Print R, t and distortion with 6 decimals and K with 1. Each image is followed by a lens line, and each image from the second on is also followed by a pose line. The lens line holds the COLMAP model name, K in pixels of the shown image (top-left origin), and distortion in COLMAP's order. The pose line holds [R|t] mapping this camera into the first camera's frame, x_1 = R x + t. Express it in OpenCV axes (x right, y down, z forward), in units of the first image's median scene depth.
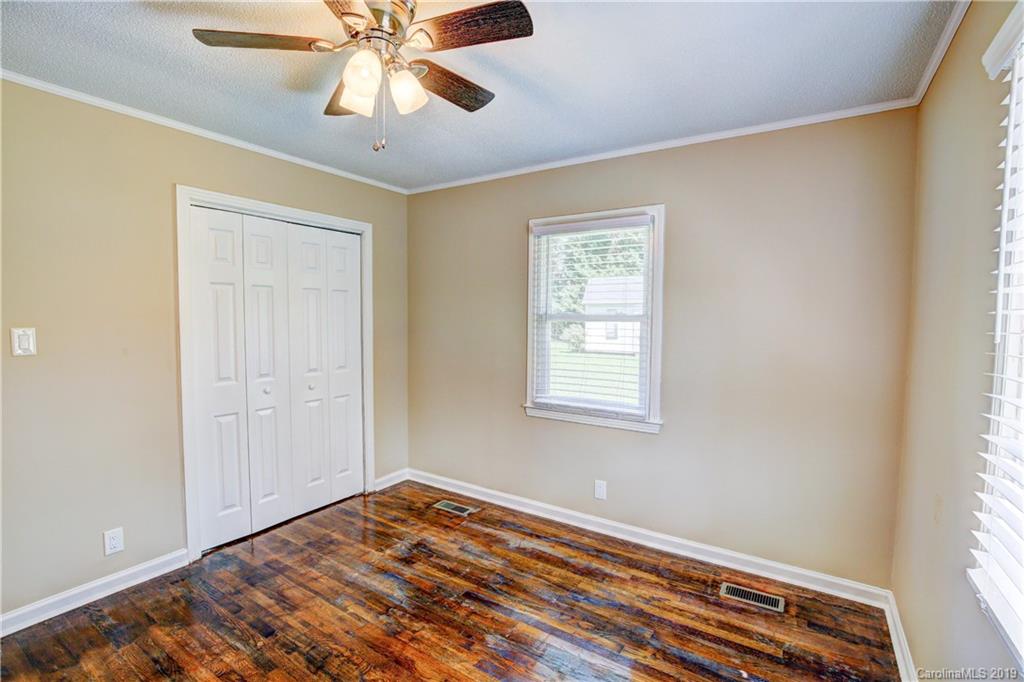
lens RADIAL K [[468.1, 0, 507.7], [0, 468.1, 341.6], [0, 0, 1]] dist [-0.042236, 0.009371]
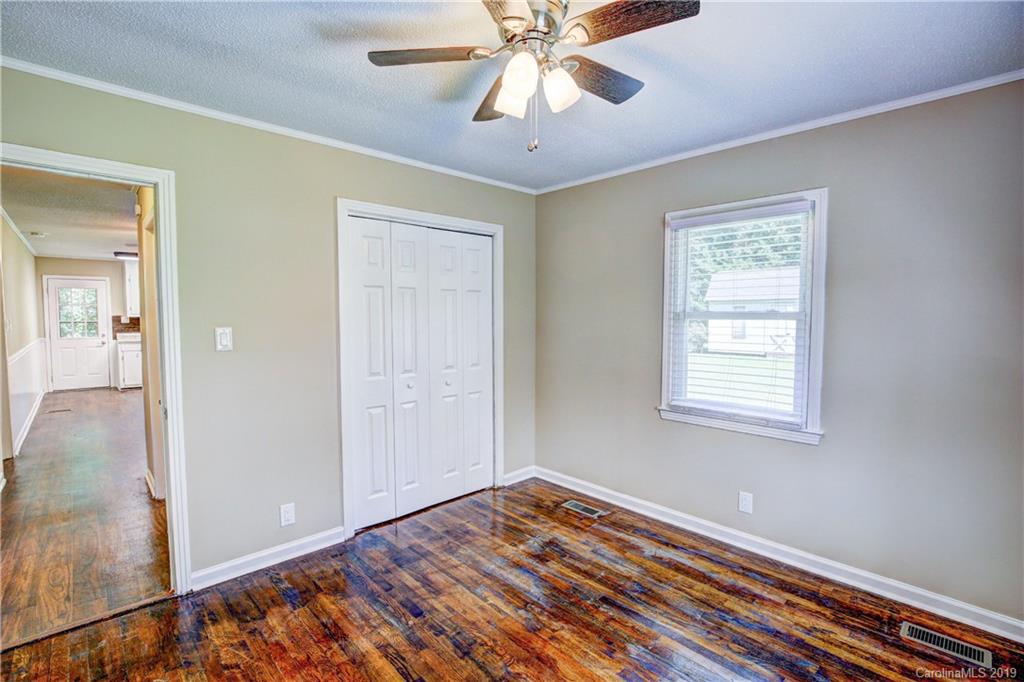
lens RADIAL K [[468.1, 0, 507.7], [0, 468.1, 341.6], [0, 0, 1]] dist [-0.042236, 0.009371]
pose [[0.972231, 0.005654, -0.233955, -0.061088], [-0.005015, 0.999982, 0.003325, -0.000730], [0.233970, -0.002060, 0.972242, 0.003364]]
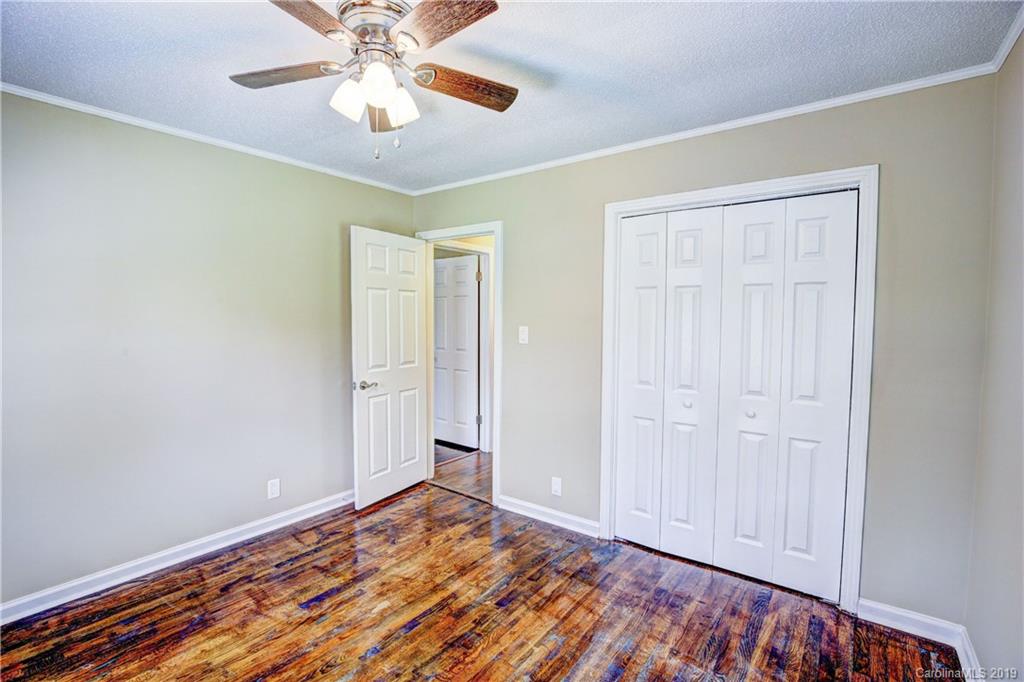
lens RADIAL K [[468.1, 0, 507.7], [0, 468.1, 341.6], [0, 0, 1]] dist [-0.042236, 0.009371]
pose [[-0.066138, 0.042718, -0.996896, 0.489324], [-0.064412, 0.996817, 0.046987, -0.042632], [0.995729, 0.067319, -0.063176, 0.899902]]
